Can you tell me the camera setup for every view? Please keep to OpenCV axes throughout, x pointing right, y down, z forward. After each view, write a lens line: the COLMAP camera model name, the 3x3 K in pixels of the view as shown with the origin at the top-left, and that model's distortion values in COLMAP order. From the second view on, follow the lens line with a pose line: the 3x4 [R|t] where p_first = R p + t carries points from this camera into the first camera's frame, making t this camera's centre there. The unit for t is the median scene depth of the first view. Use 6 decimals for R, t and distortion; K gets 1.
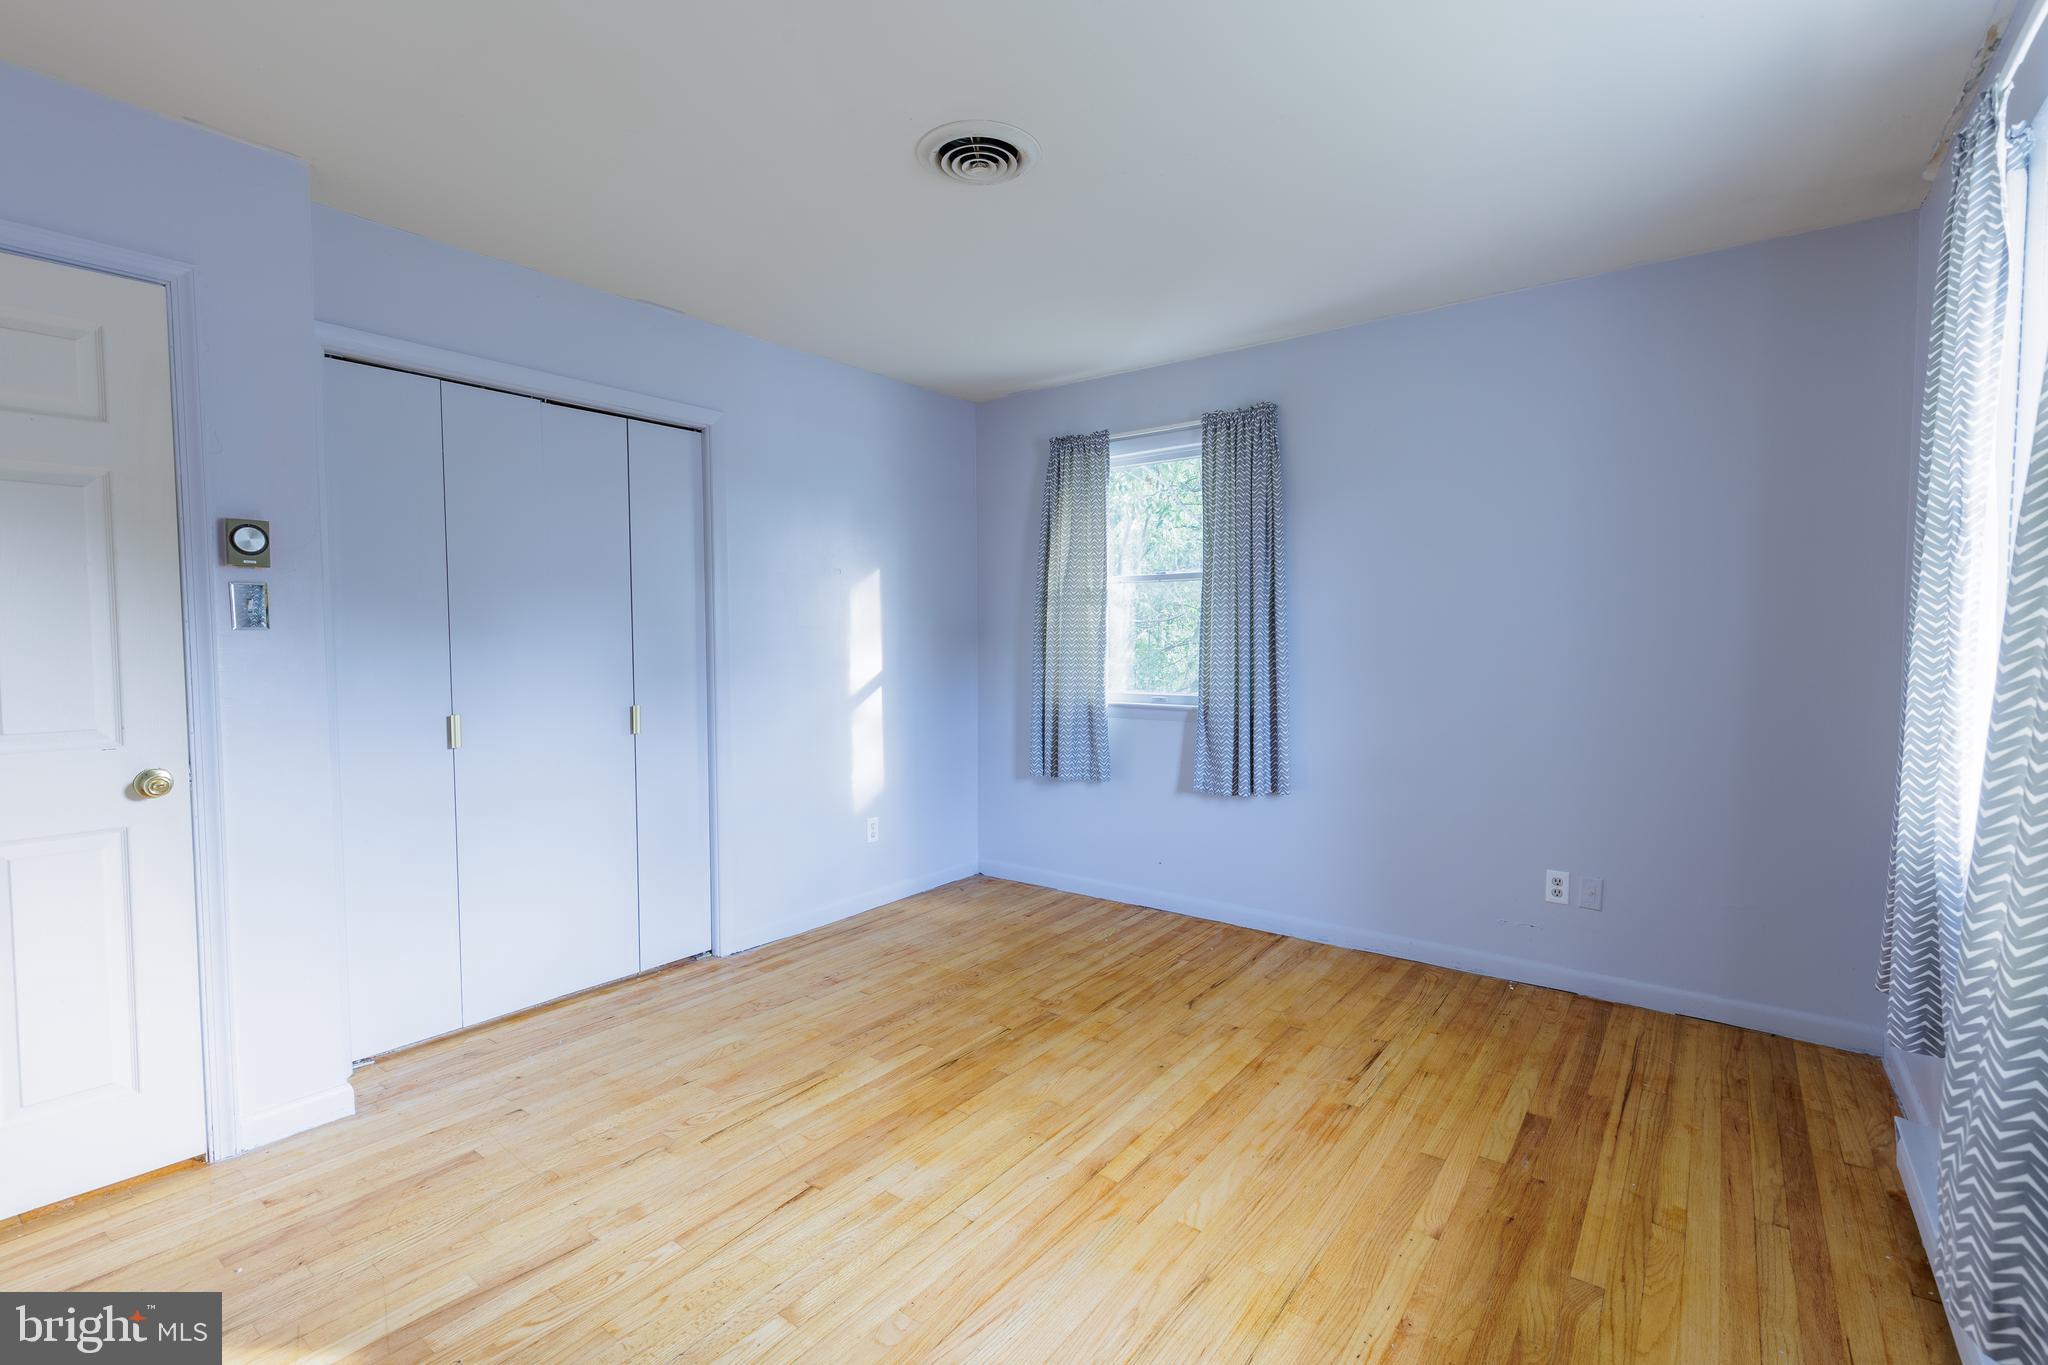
lens RADIAL K [[937.0, 0, 1027.8], [0, 937.0, 679.7], [0, 0, 1]] dist [0.015461, -0.007521]
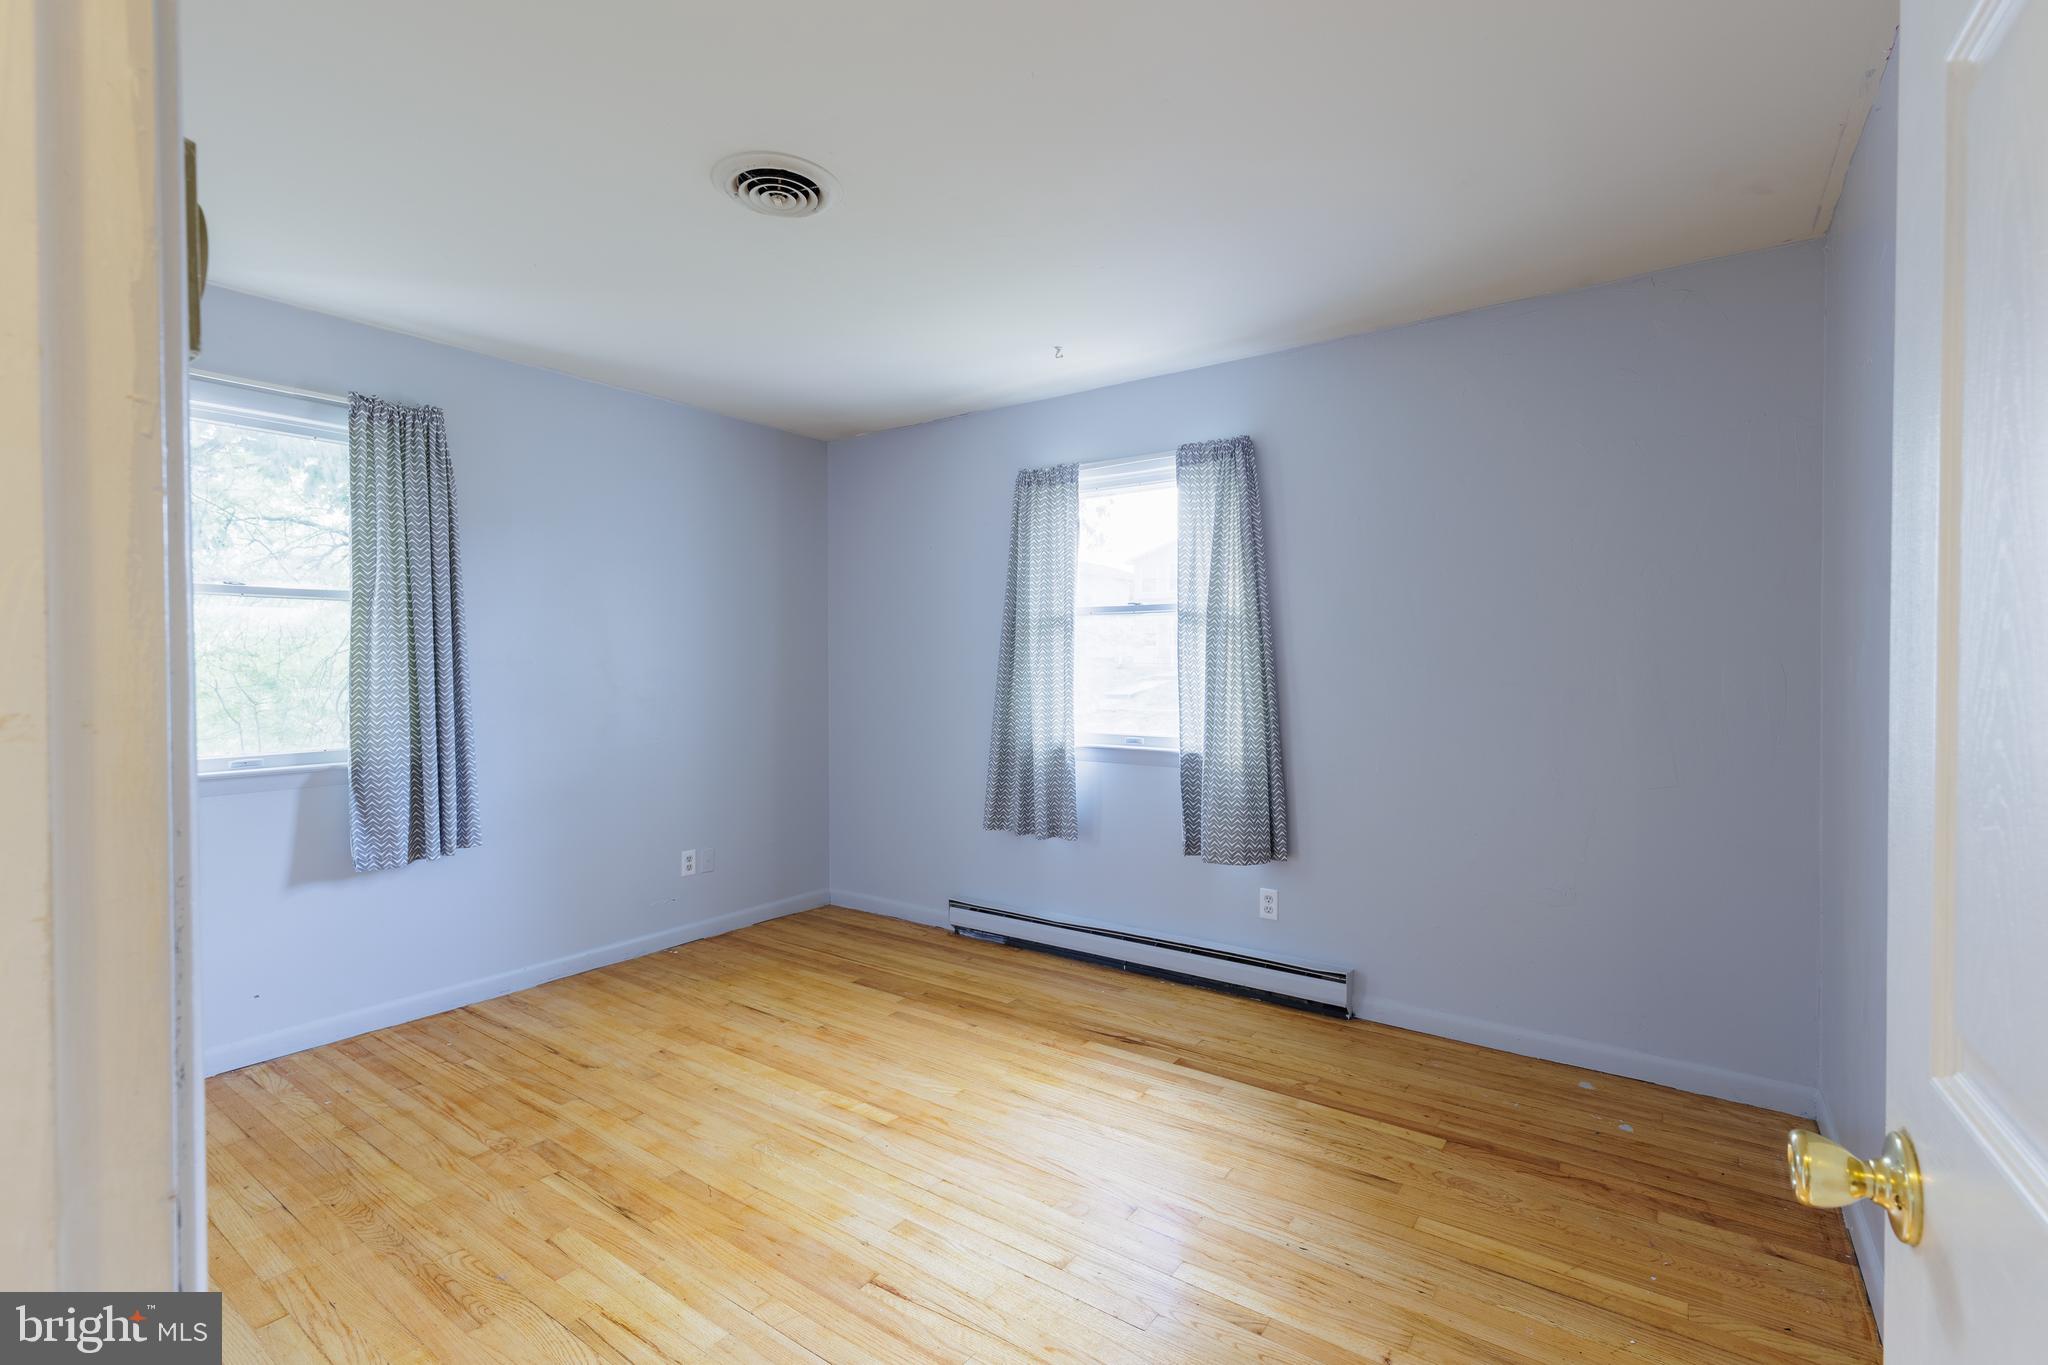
lens RADIAL K [[937.0, 0, 1027.8], [0, 937.0, 679.7], [0, 0, 1]] dist [0.015461, -0.007521]
pose [[-0.039543, -0.013289, 0.999130, -0.801650], [0.049760, 0.998645, 0.015252, -0.031279], [-0.997978, 0.050320, -0.038828, 0.605920]]
